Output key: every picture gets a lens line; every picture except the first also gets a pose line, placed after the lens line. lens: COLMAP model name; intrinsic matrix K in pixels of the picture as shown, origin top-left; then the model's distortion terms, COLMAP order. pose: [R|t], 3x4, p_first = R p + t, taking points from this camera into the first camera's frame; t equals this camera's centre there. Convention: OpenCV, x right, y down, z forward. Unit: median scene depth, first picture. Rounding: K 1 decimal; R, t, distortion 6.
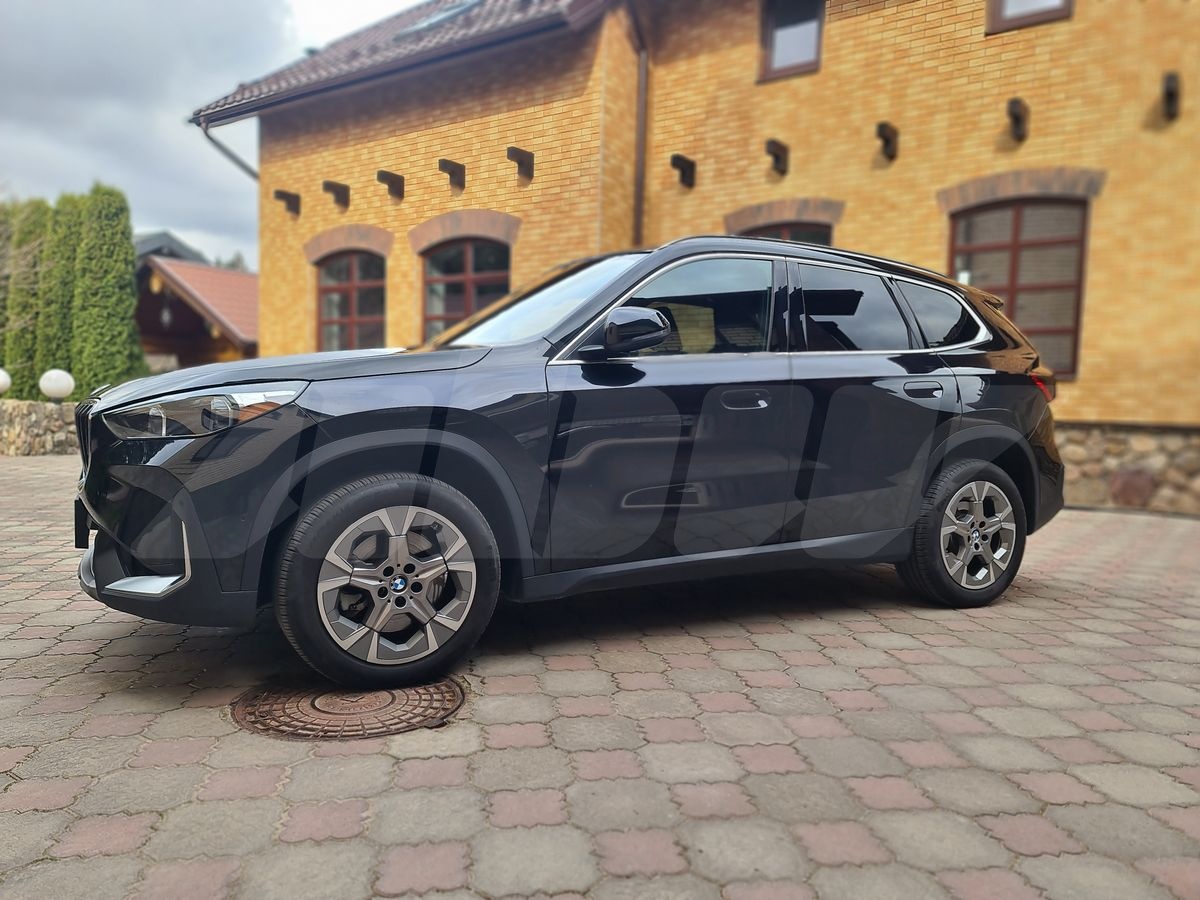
lens RADIAL K [[876.5, 0, 614.9], [0, 876.5, 448.5], [0, 0, 1]] dist [0.096700, -0.091000]
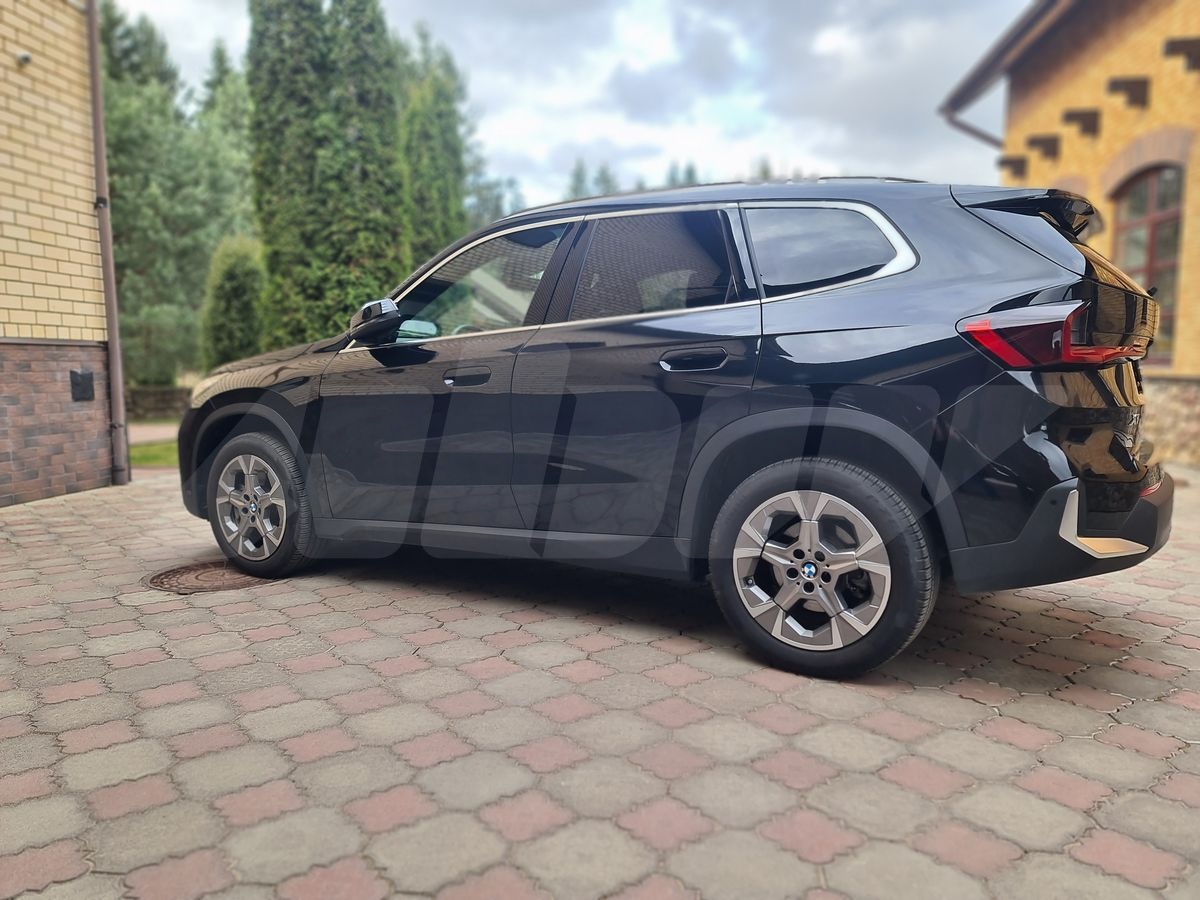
lens RADIAL K [[876.5, 0, 614.9], [0, 876.5, 448.5], [0, 0, 1]] dist [0.096700, -0.091000]
pose [[0.497683, 0.047229, -0.866072, 1.215508], [-0.042603, 0.998642, 0.029977, -0.013576], [0.866312, 0.021978, 0.499019, 0.710640]]
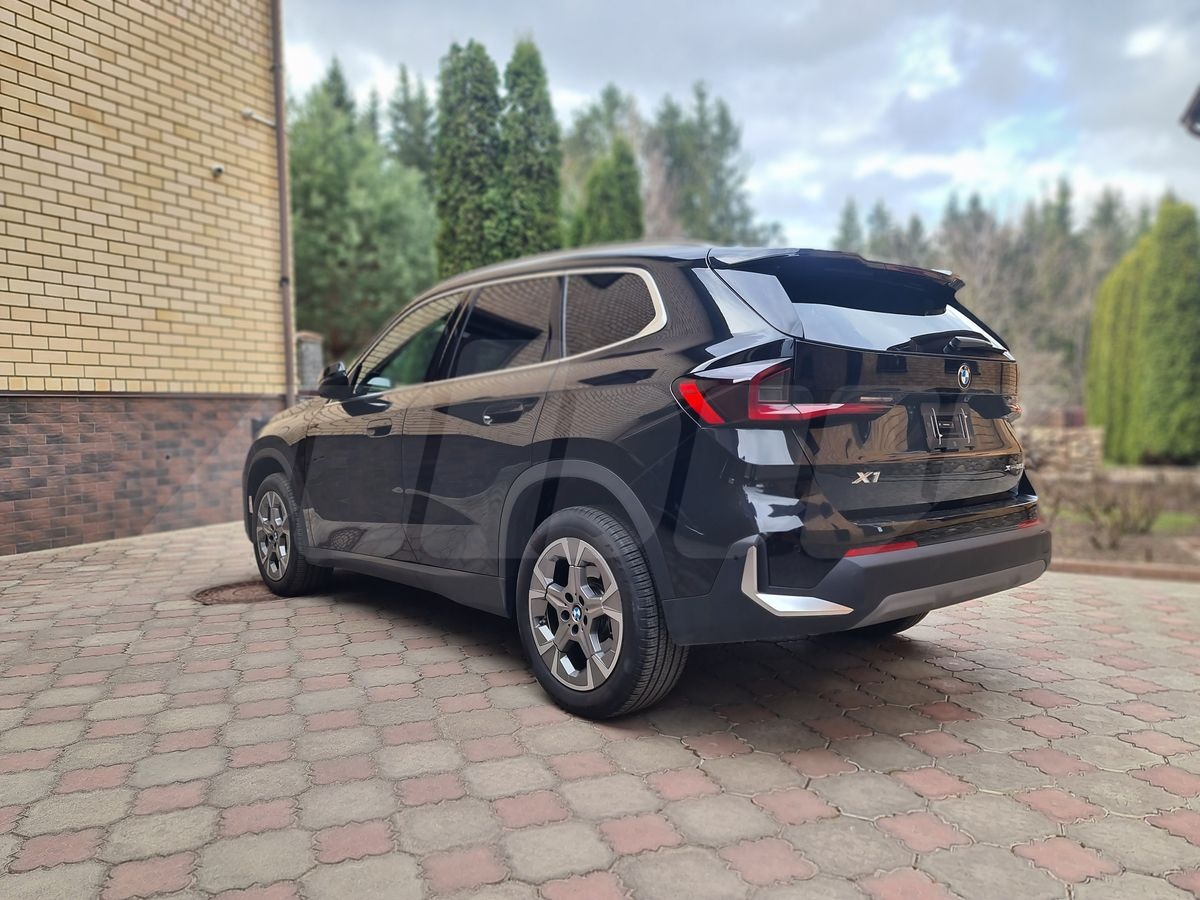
lens RADIAL K [[876.5, 0, 614.9], [0, 876.5, 448.5], [0, 0, 1]] dist [0.096700, -0.091000]
pose [[0.209447, 0.010242, -0.977766, 1.473775], [-0.053945, 0.998543, -0.001096, -0.049011], [0.976331, 0.052975, 0.209694, 1.163273]]
